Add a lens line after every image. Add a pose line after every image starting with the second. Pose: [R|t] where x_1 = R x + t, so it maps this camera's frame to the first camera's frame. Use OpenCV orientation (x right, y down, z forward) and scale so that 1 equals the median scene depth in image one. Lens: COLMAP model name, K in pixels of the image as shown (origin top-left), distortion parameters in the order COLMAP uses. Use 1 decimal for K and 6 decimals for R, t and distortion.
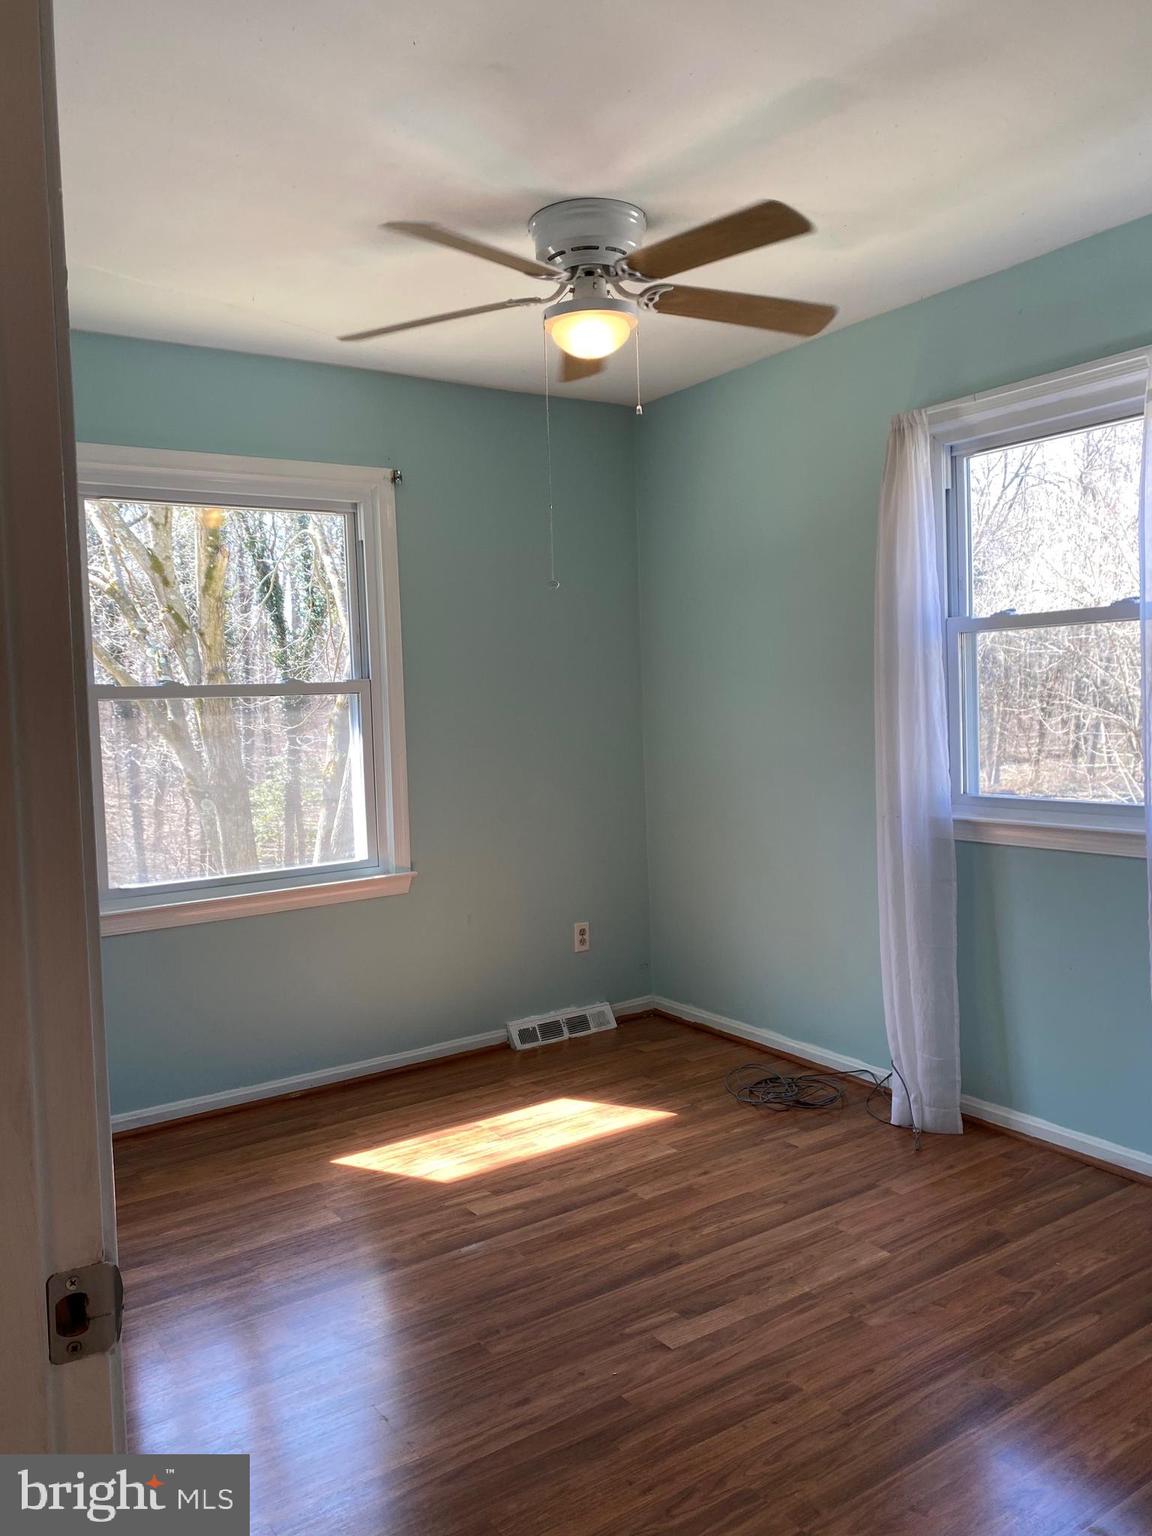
lens RADIAL K [[1193.1, 0, 576.0], [0, 1193.1, 768.0], [0, 0, 1]] dist [0.069634, -0.000890]
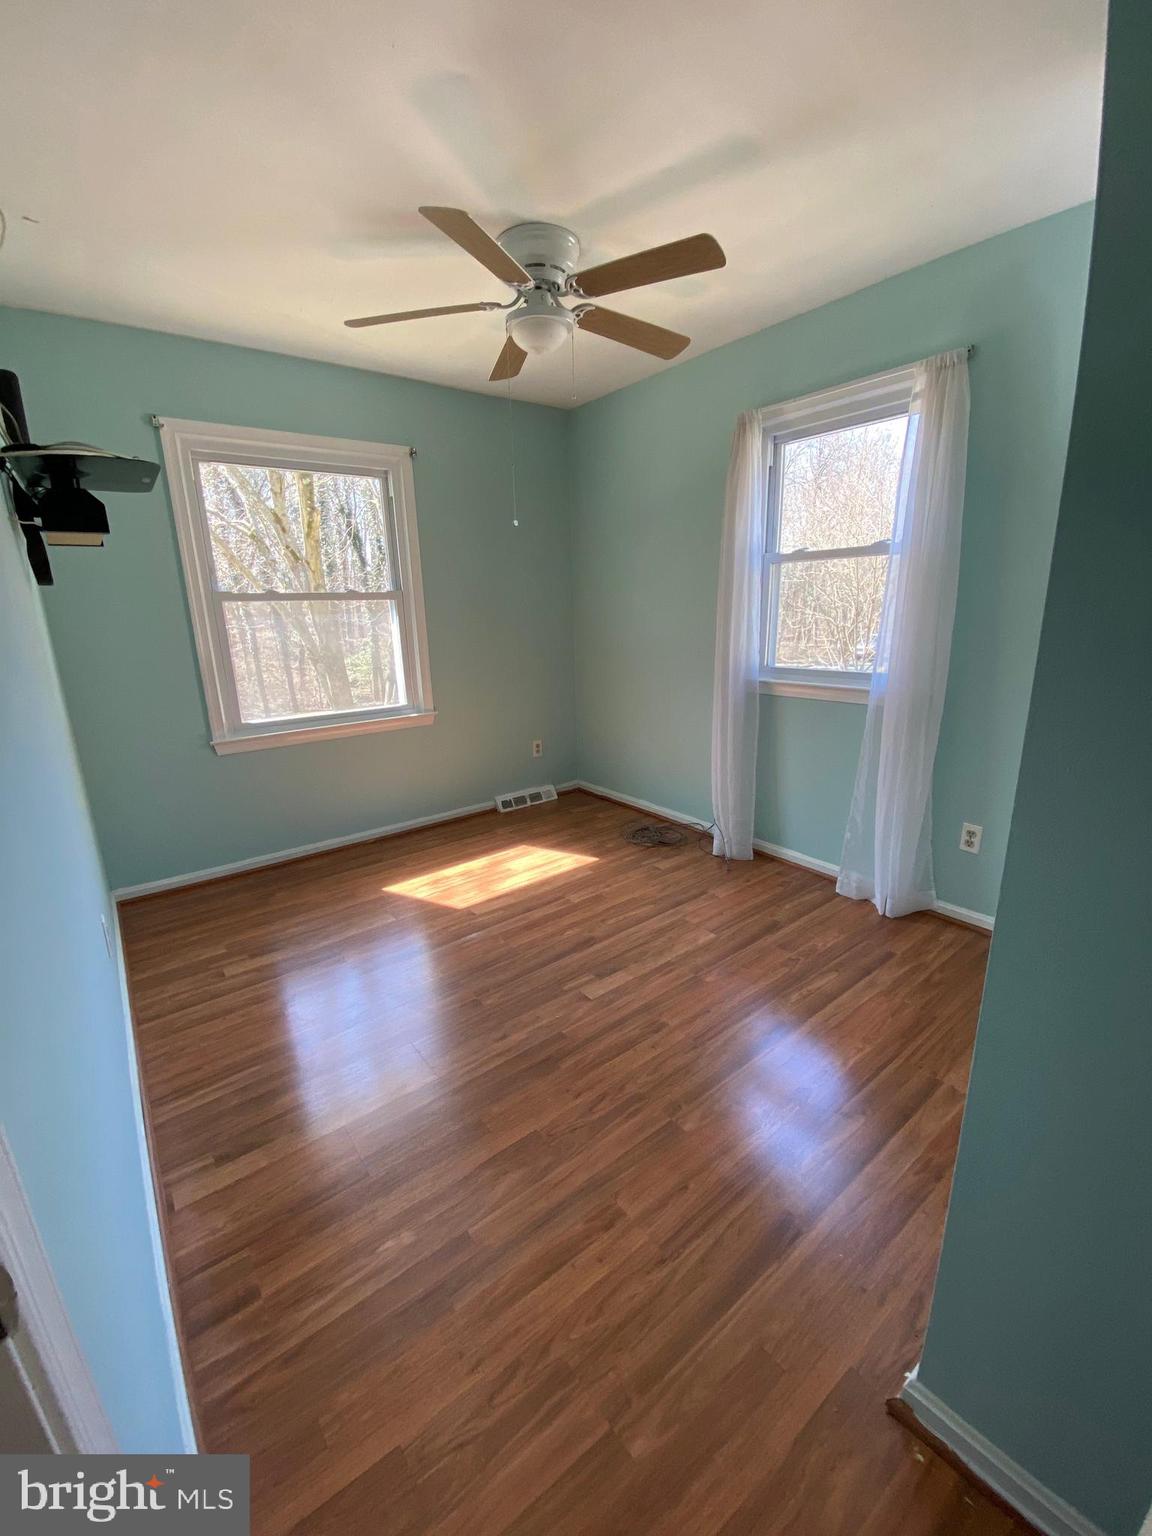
lens RADIAL K [[638.5, 0, 576.0], [0, 638.5, 768.0], [0, 0, 1]] dist [0.045889, -0.000067]
pose [[0.997920, -0.007144, 0.064066, 0.001660], [-0.004939, 0.982445, 0.186484, -0.004068], [-0.064274, -0.186413, 0.980367, 0.127462]]
